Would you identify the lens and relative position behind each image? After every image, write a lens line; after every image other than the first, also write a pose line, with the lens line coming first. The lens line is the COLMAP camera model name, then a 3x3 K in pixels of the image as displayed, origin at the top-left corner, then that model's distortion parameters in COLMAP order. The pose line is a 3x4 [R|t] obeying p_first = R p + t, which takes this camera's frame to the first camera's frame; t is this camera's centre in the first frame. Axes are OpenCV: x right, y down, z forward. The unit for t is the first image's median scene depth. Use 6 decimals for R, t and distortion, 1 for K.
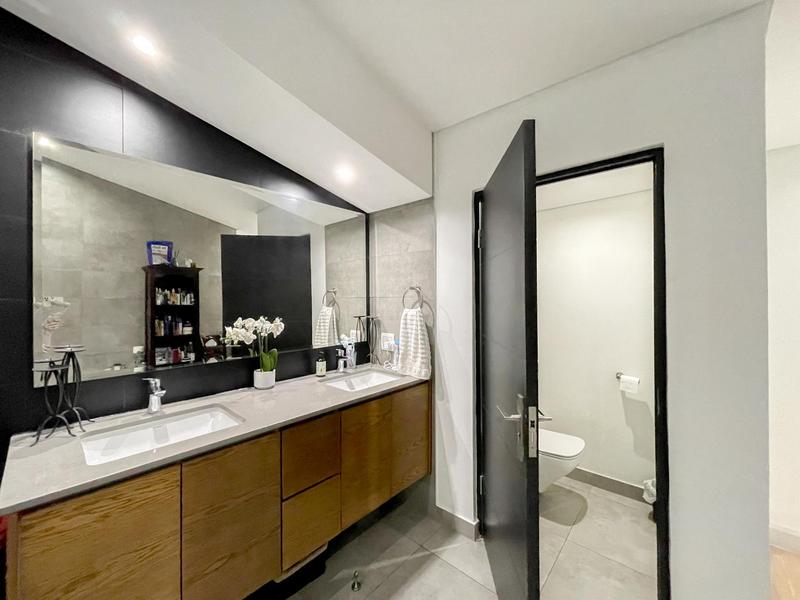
lens RADIAL K [[320.2, 0, 400.0], [0, 320.2, 300.0], [0, 0, 1]] dist [-0.001153, -0.000110]
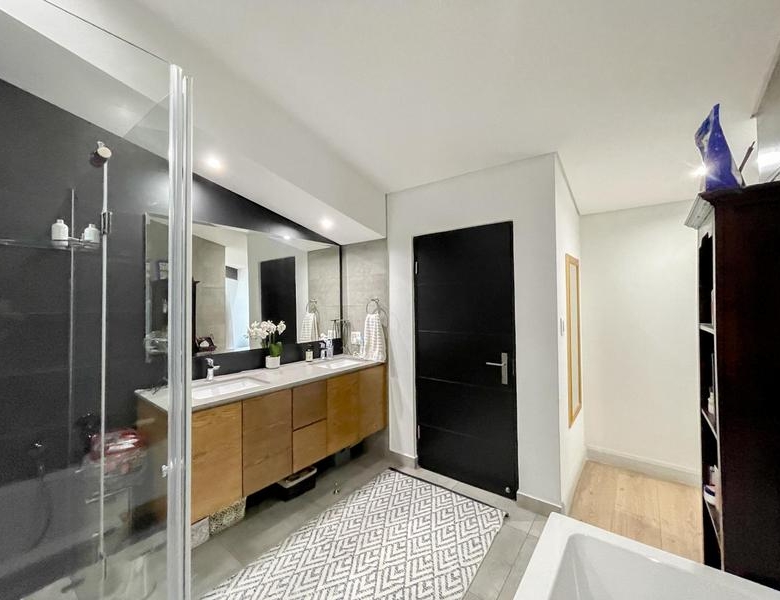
lens RADIAL K [[323.1, 0, 387.9], [0, 323.1, 297.0], [0, 0, 1]] dist [0.000241, 0.000690]
pose [[0.997947, -0.003642, 0.063943, 0.013051], [0.005063, 0.999743, -0.022081, -0.017777], [-0.063847, 0.022360, 0.997709, -0.463095]]
